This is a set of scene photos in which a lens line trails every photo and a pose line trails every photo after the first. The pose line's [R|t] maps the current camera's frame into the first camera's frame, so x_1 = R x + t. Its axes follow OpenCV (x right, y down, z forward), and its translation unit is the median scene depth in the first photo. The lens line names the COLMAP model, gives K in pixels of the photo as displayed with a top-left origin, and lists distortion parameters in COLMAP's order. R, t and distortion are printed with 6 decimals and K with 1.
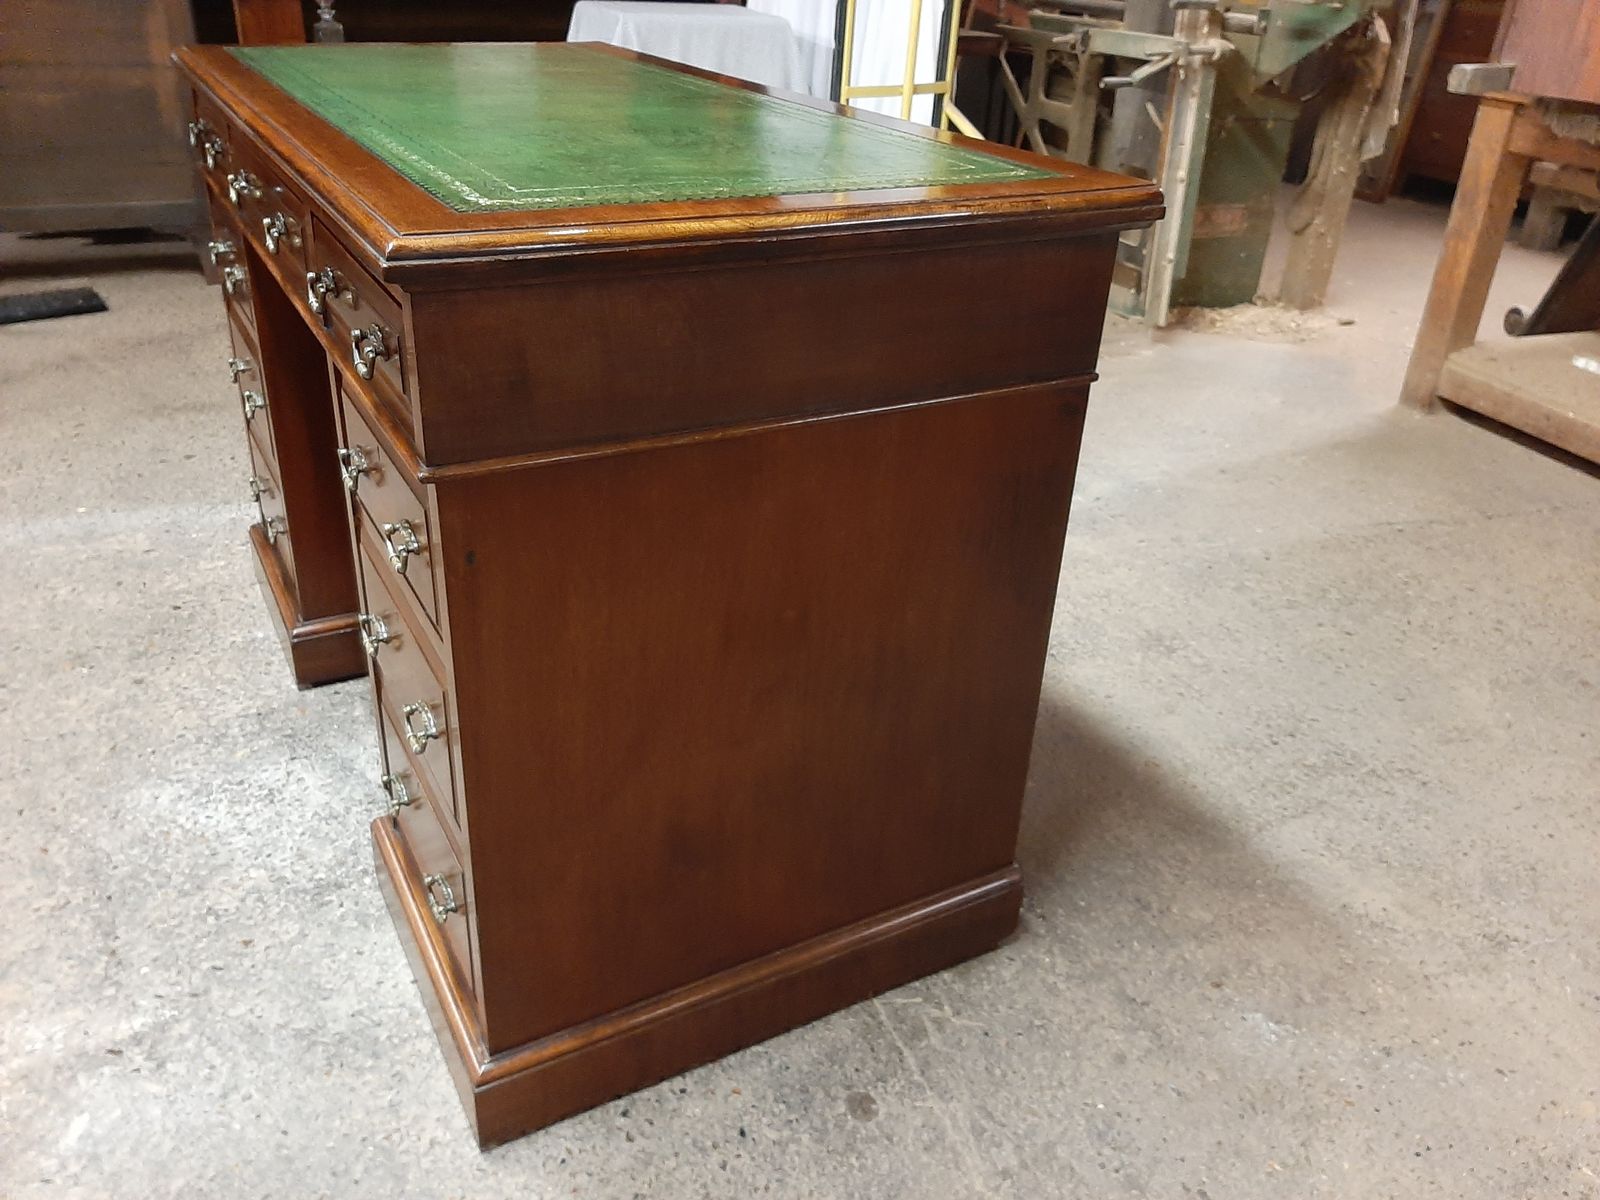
lens RADIAL K [[1267.0, 0, 800.0], [0, 1267.0, 600.0], [0, 0, 1]] dist [0.041721, -0.110349]
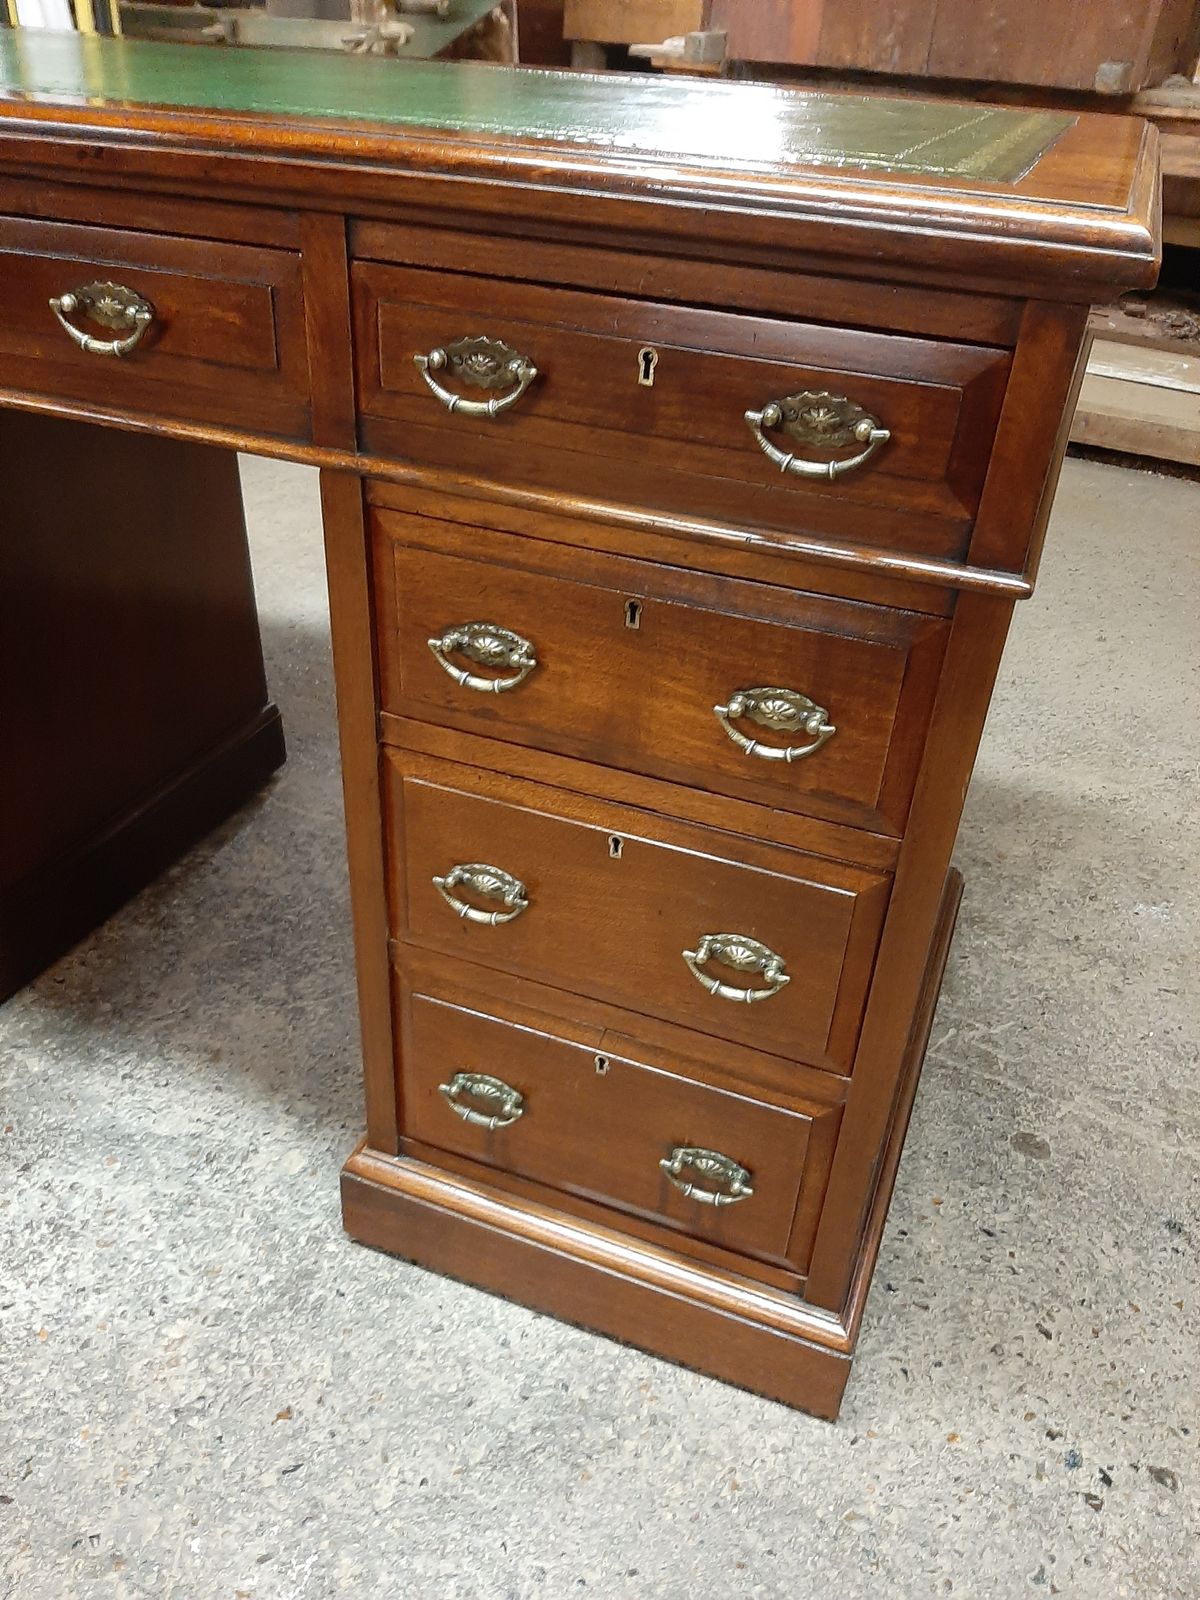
lens RADIAL K [[1251.6, 0, 626.0], [0, 1251.6, 789.0], [0, 0, 1]] dist [0.051456, -0.131225]
pose [[0.759959, -0.350896, 0.547114, -0.482874], [0.285103, 0.936414, 0.204560, -0.109757], [-0.584105, 0.000527, 0.811678, 0.316532]]
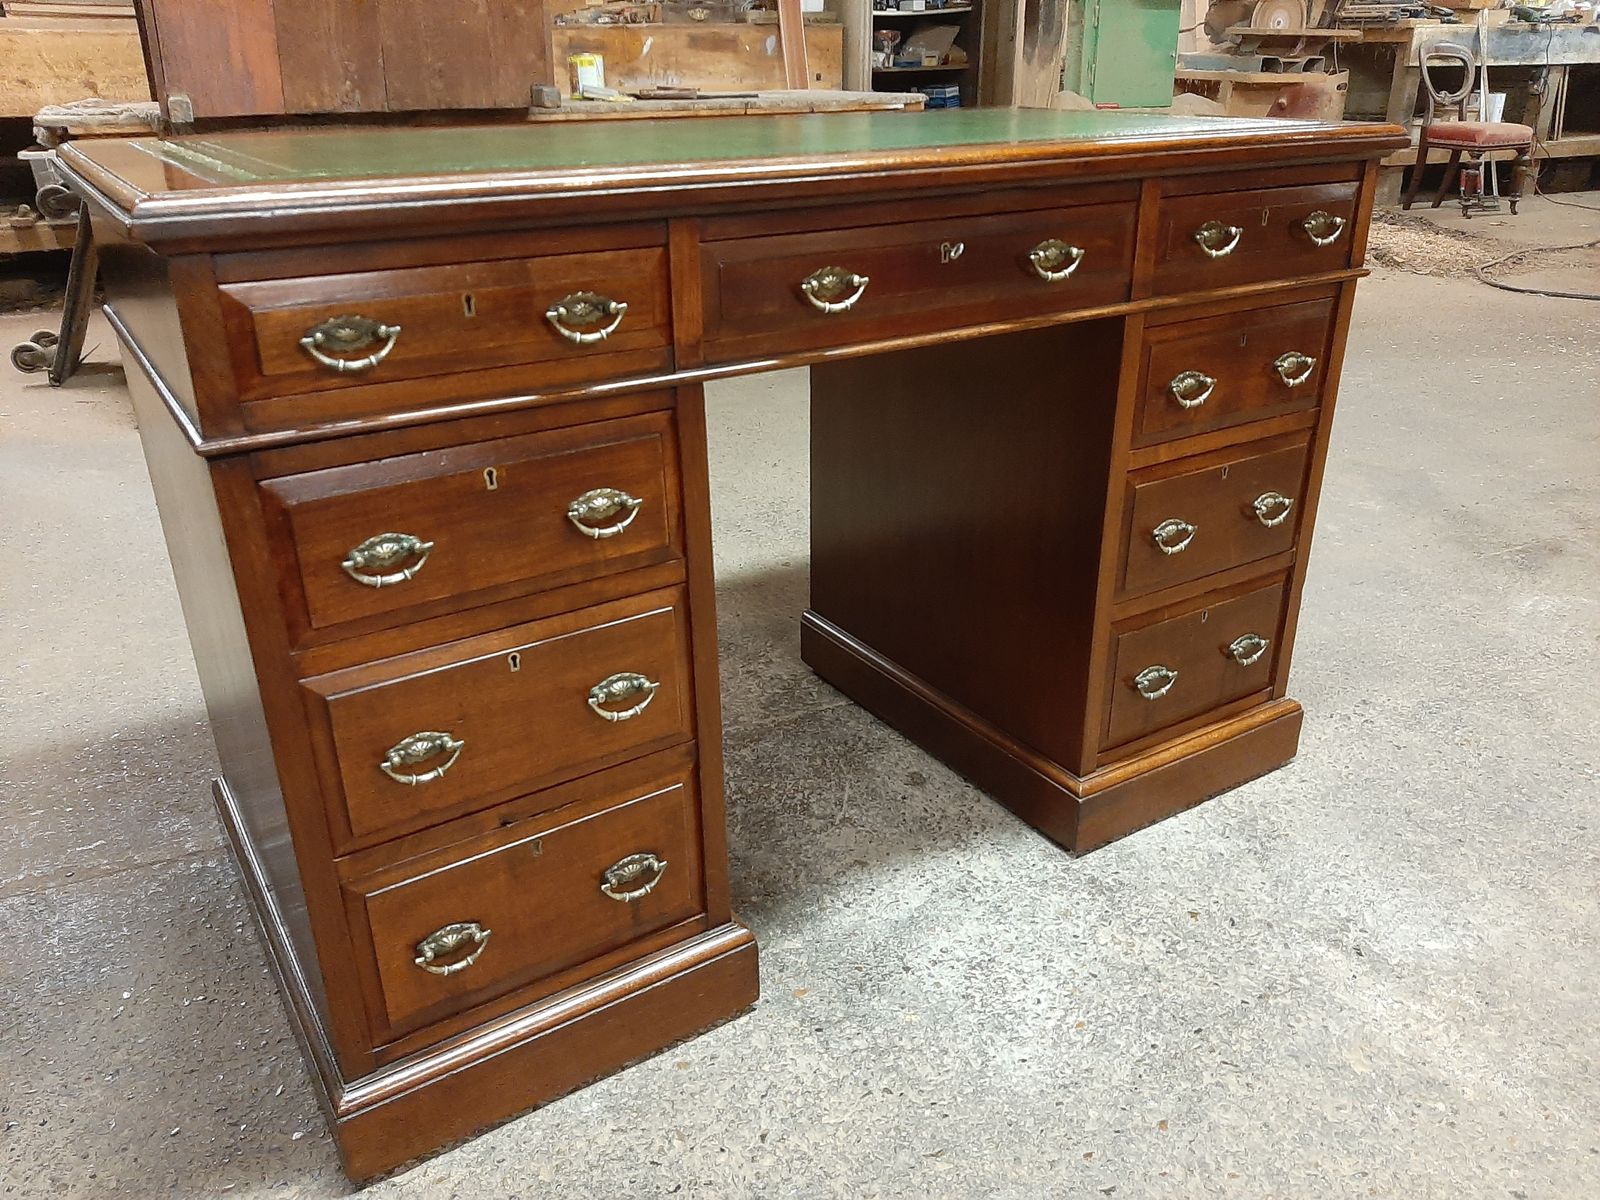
lens RADIAL K [[1224.8, 0, 808.2], [0, 1224.8, 600.6], [0, 0, 1]] dist [0.084876, -0.163703]
pose [[-0.075440, -0.441209, 0.894228, -1.068754], [0.470244, 0.775059, 0.422083, -0.450540], [-0.879306, 0.452347, 0.149005, 0.894795]]
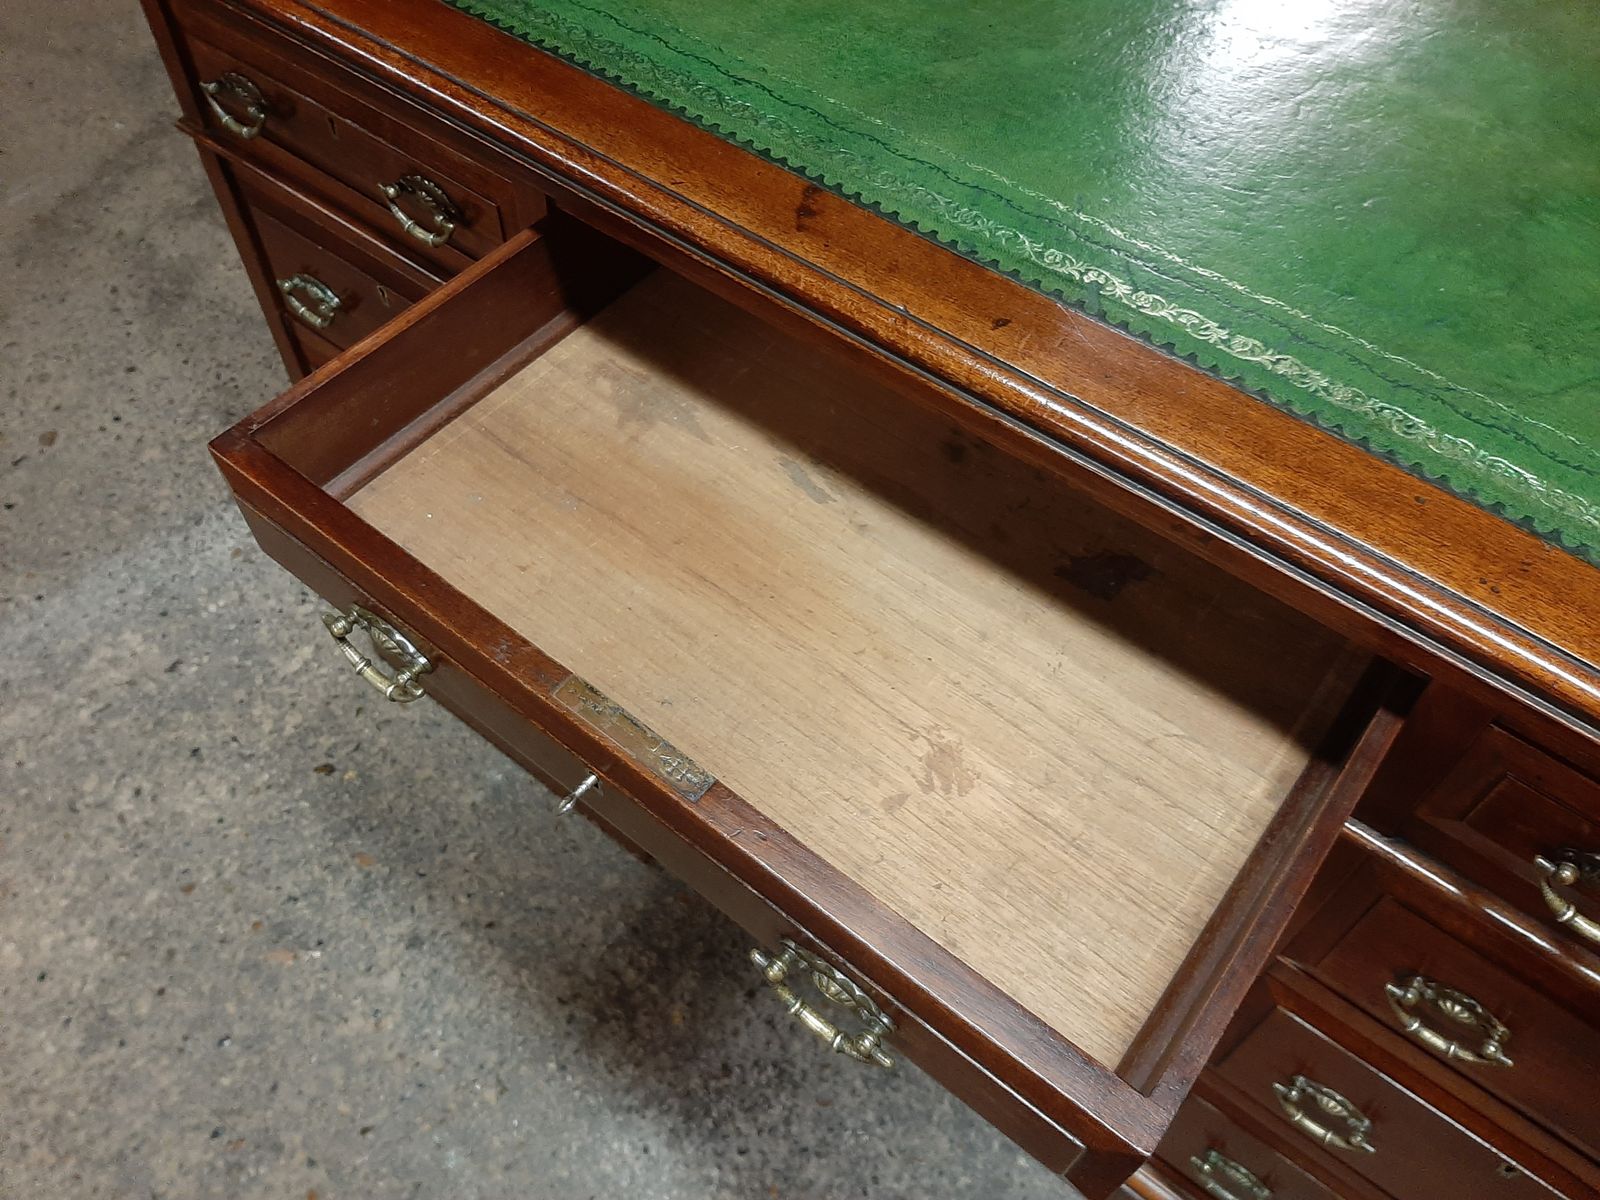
lens RADIAL K [[1251.6, 0, 792.3], [0, 1251.6, 600.5], [0, 0, 1]] dist [0.051456, -0.131225]
pose [[0.919265, -0.329743, 0.214991, -0.491282], [0.200263, 0.861962, 0.465743, -0.425538], [-0.338890, -0.385086, 0.858407, 0.500466]]
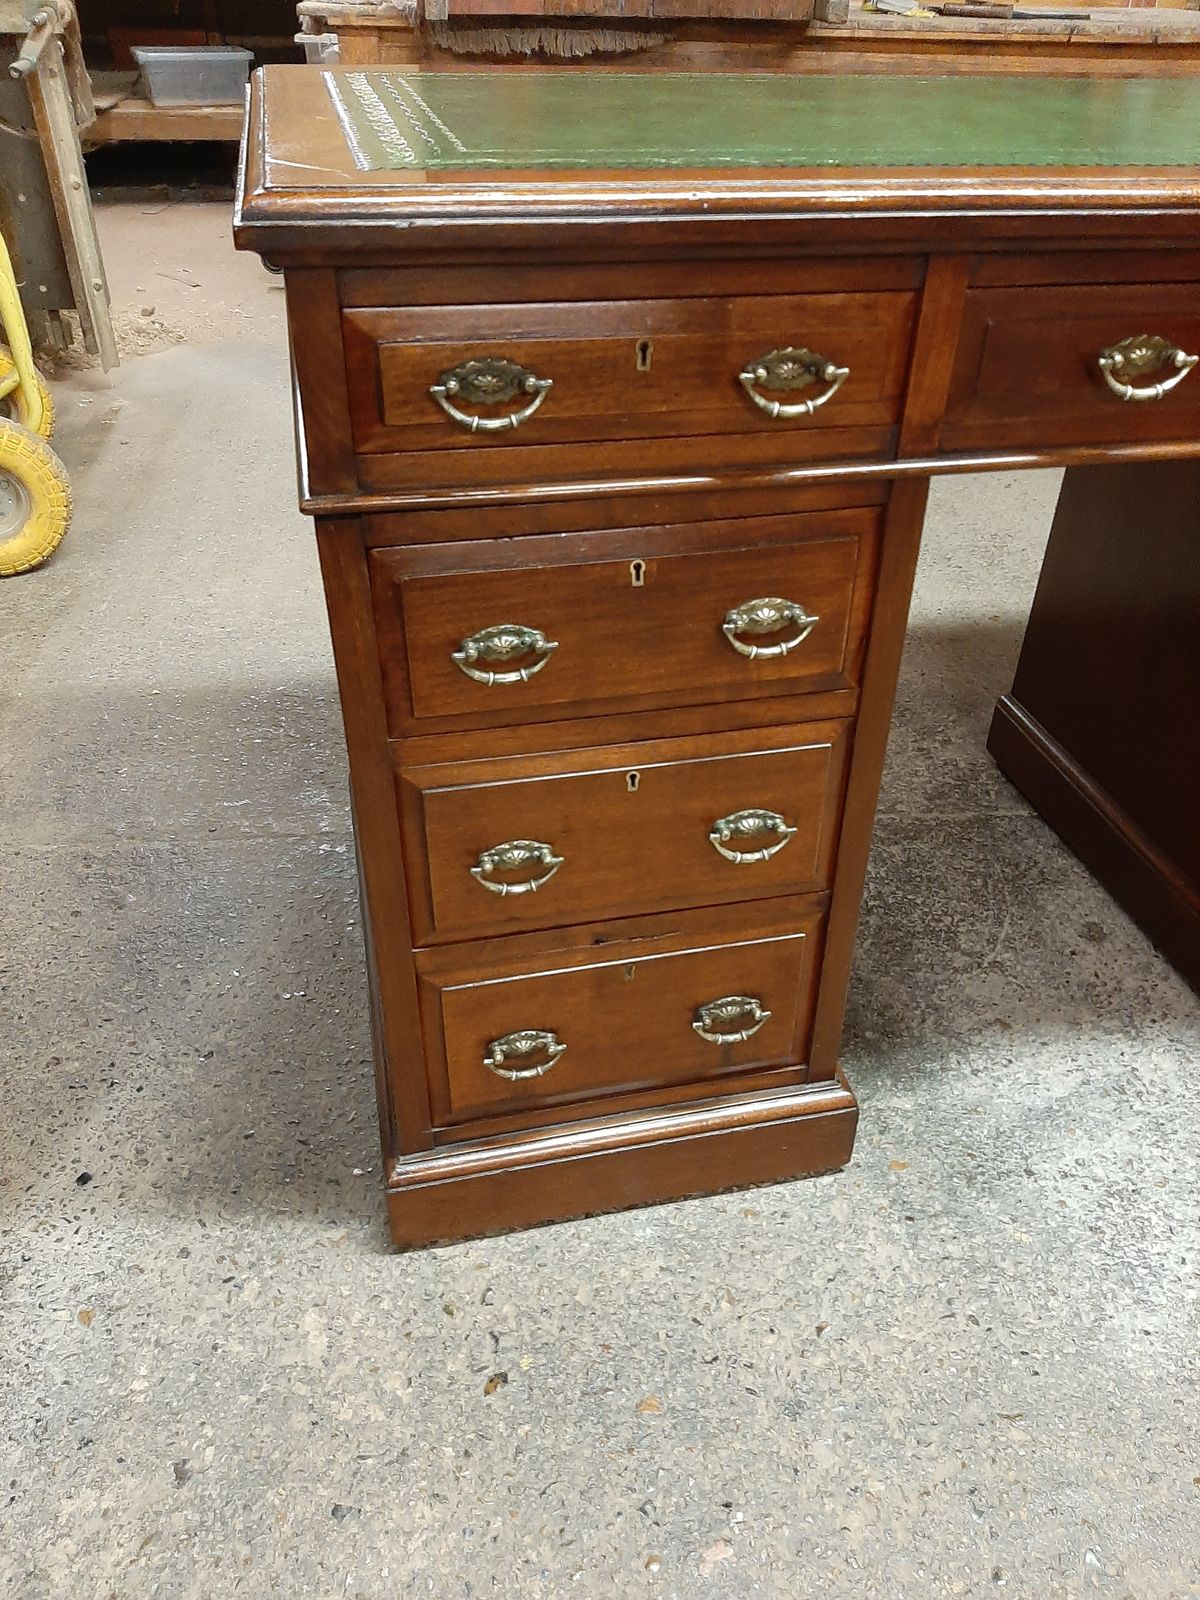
lens RADIAL K [[1245.3, 0, 618.0], [0, 1245.3, 796.2], [0, 0, 1]] dist [0.079757, -0.163661]
pose [[0.267157, -0.577196, 0.771668, -0.932243], [0.440755, 0.785294, 0.434796, -0.463372], [-0.856950, 0.223958, 0.464199, 0.891683]]
